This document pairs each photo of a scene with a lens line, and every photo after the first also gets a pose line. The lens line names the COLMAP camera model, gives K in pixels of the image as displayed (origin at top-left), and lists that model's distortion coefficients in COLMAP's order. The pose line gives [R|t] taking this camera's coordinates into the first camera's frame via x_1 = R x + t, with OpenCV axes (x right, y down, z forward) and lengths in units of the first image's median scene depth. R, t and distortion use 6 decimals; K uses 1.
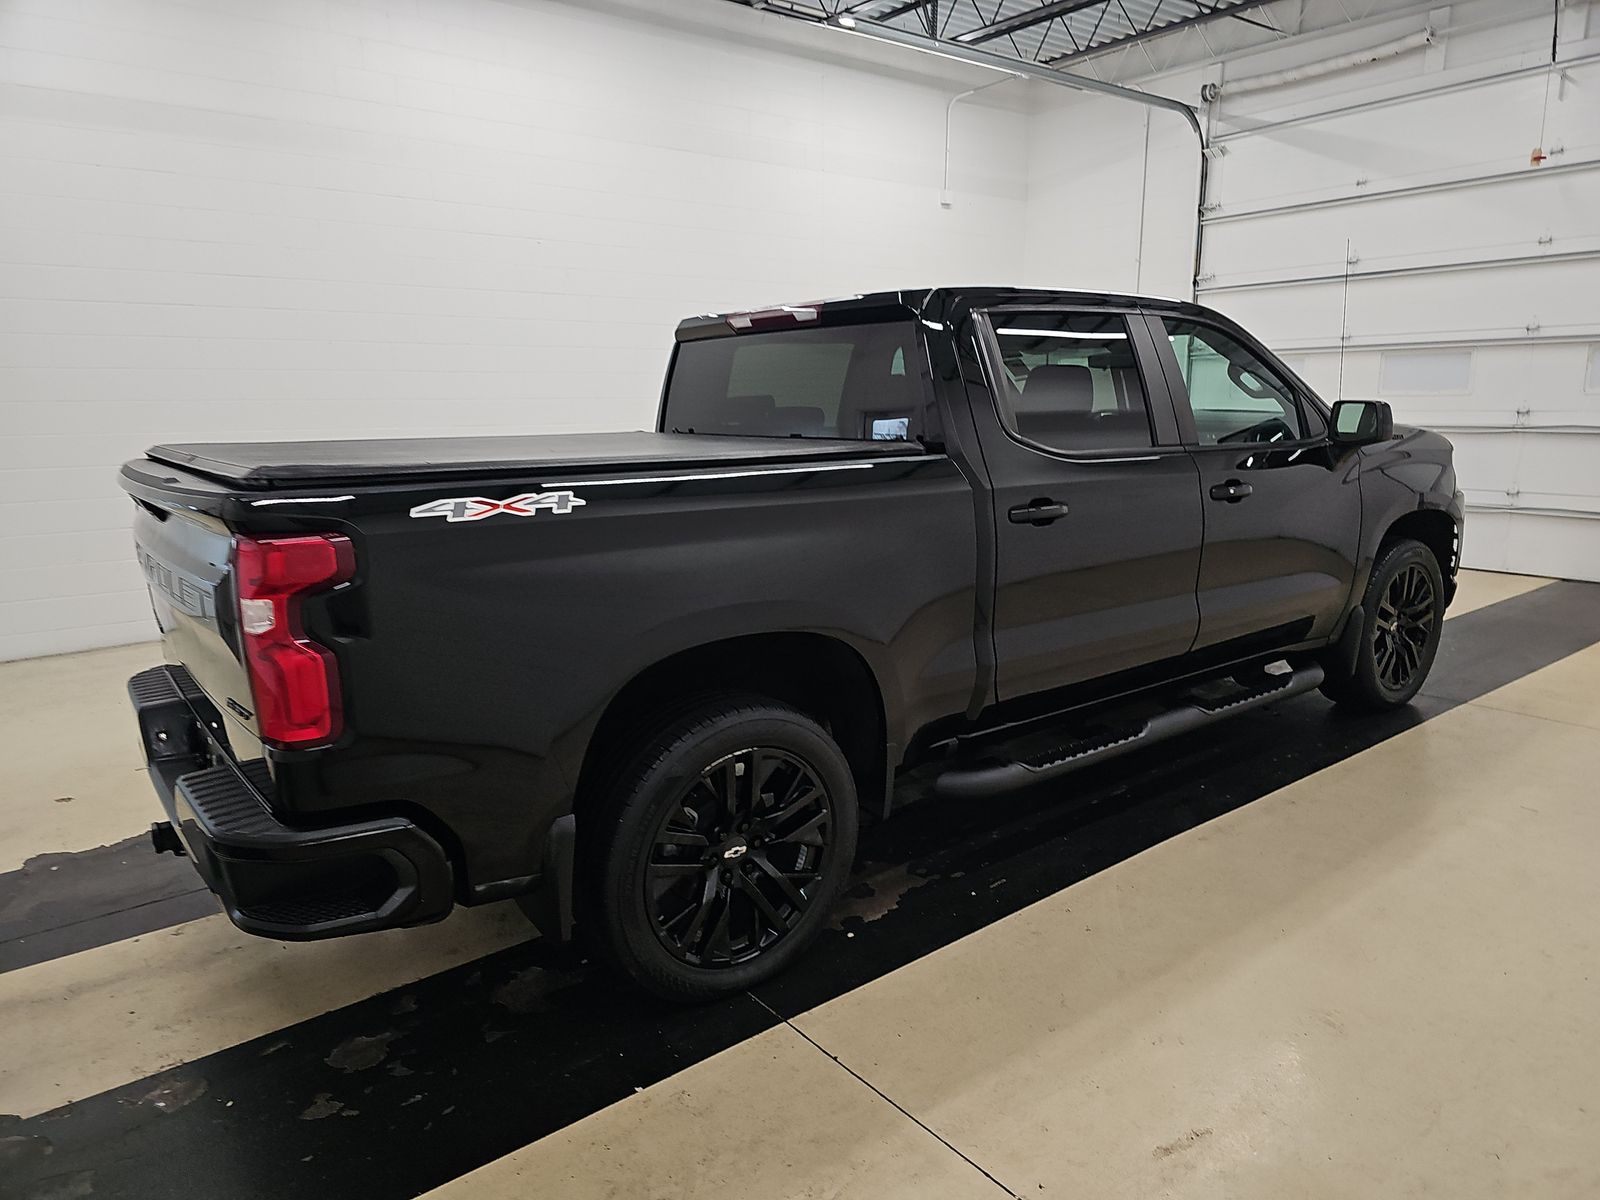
lens RADIAL K [[1087.0, 0, 796.3], [0, 1087.0, 604.6], [0, 0, 1]] dist [0.006324, -0.008591]
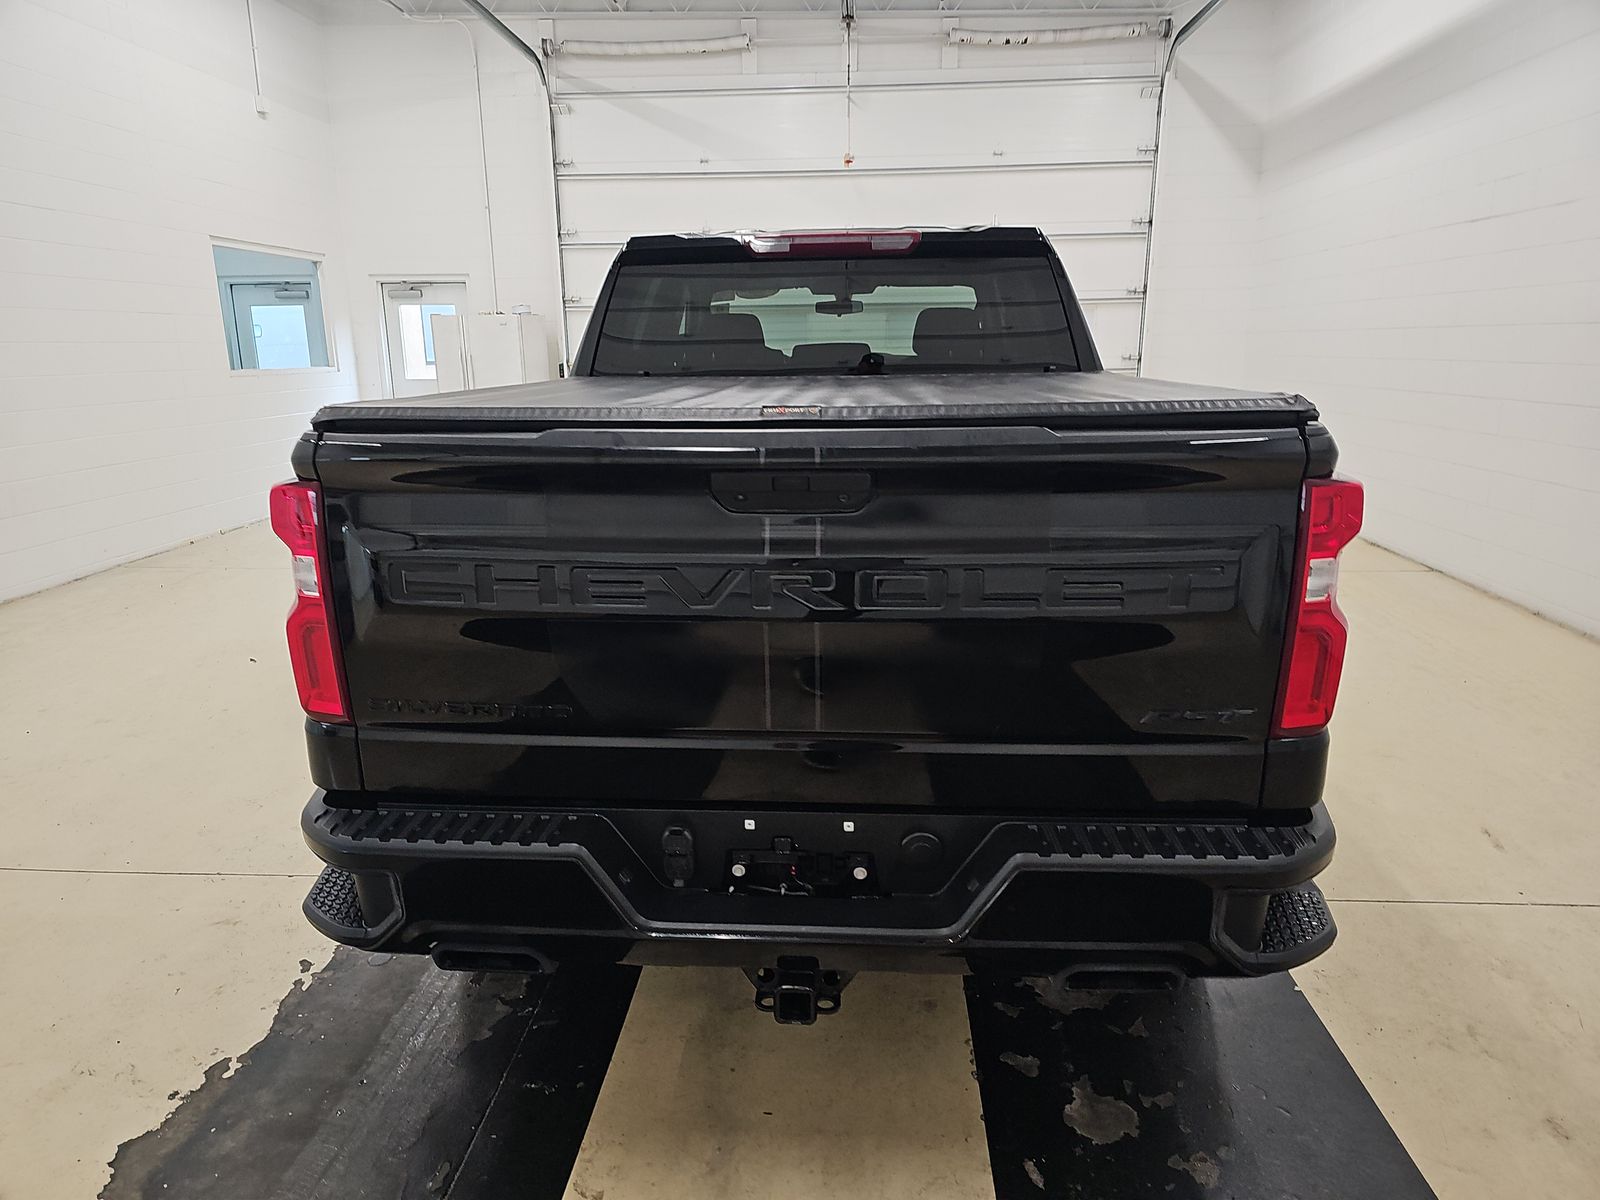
lens RADIAL K [[1056.8, 0, 794.7], [0, 1056.8, 596.0], [0, 0, 1]] dist [0.081020, -0.073009]
pose [[0.646825, -0.167912, 0.743924, -0.377195], [0.144539, 0.984772, 0.096601, -0.029612], [-0.748816, 0.045042, 0.661245, 0.213767]]
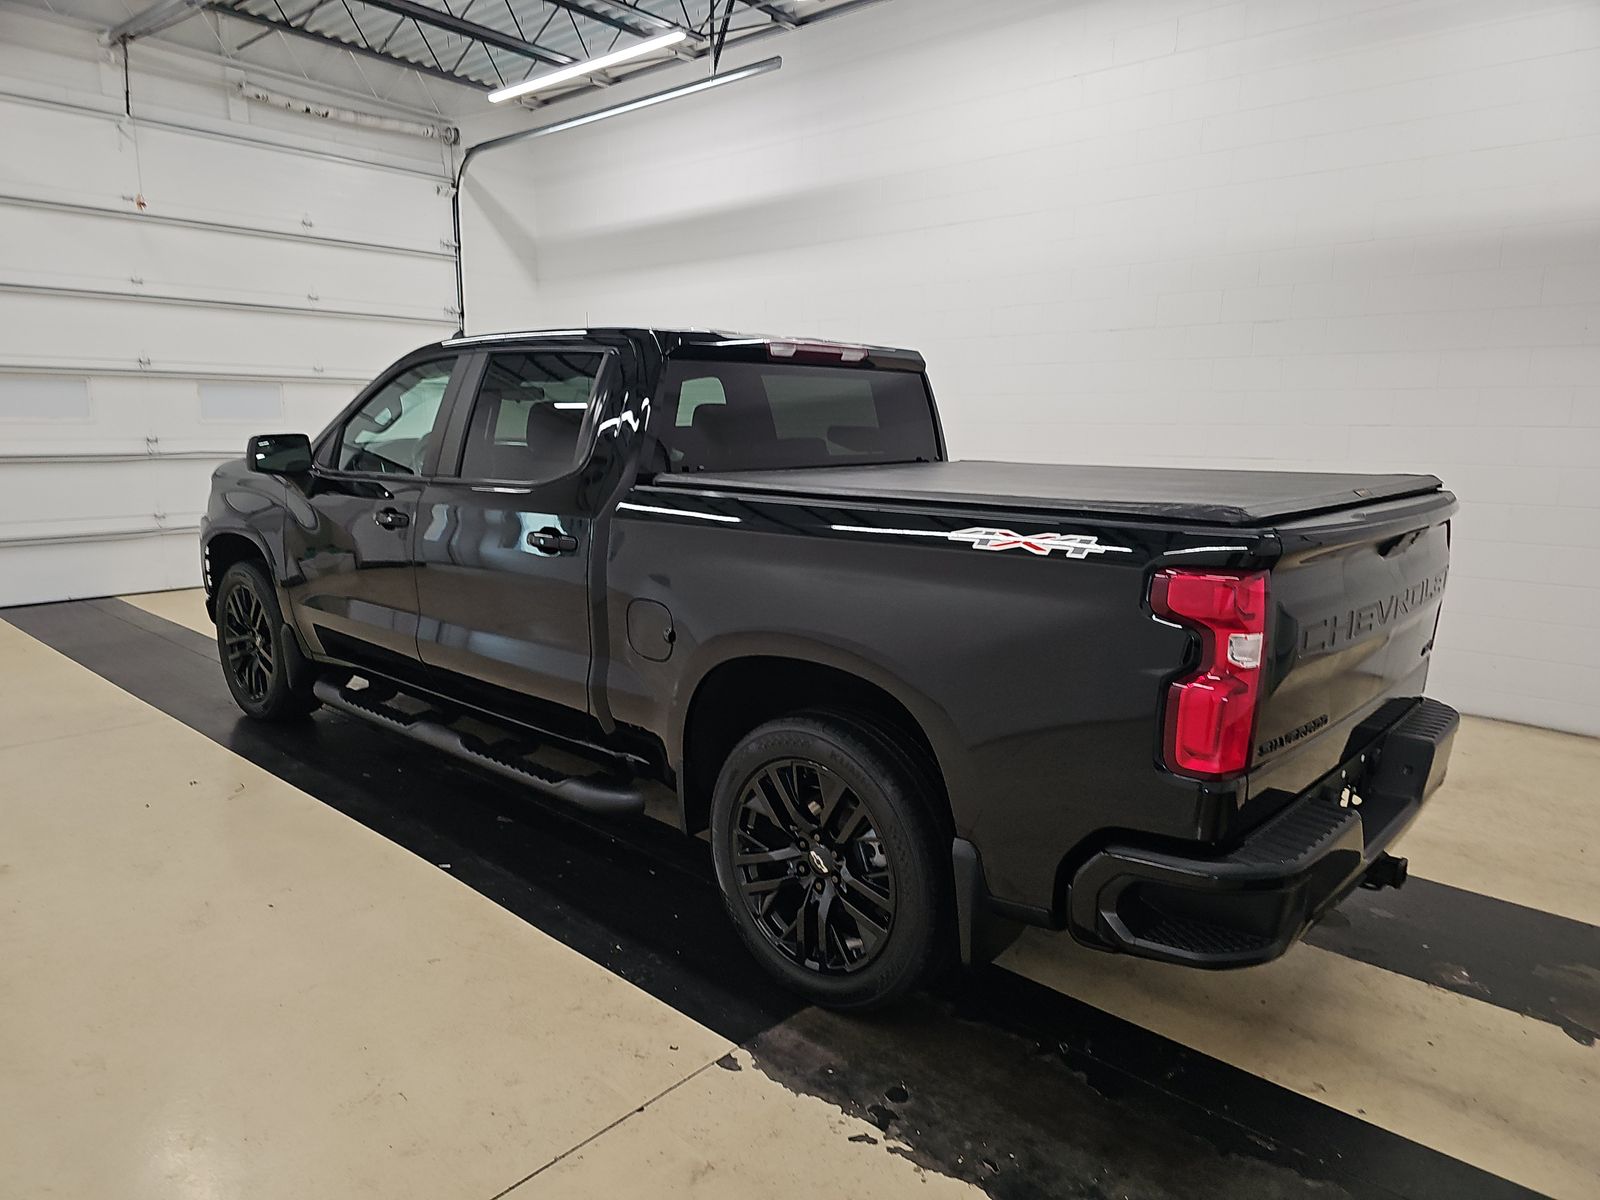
lens RADIAL K [[1087.0, 0, 796.3], [0, 1087.0, 604.6], [0, 0, 1]] dist [0.006324, -0.008591]
pose [[-0.207014, -0.152593, 0.966365, -0.518026], [0.174304, 0.966206, 0.189907, -0.113946], [-0.962685, 0.207755, -0.173421, 0.612867]]
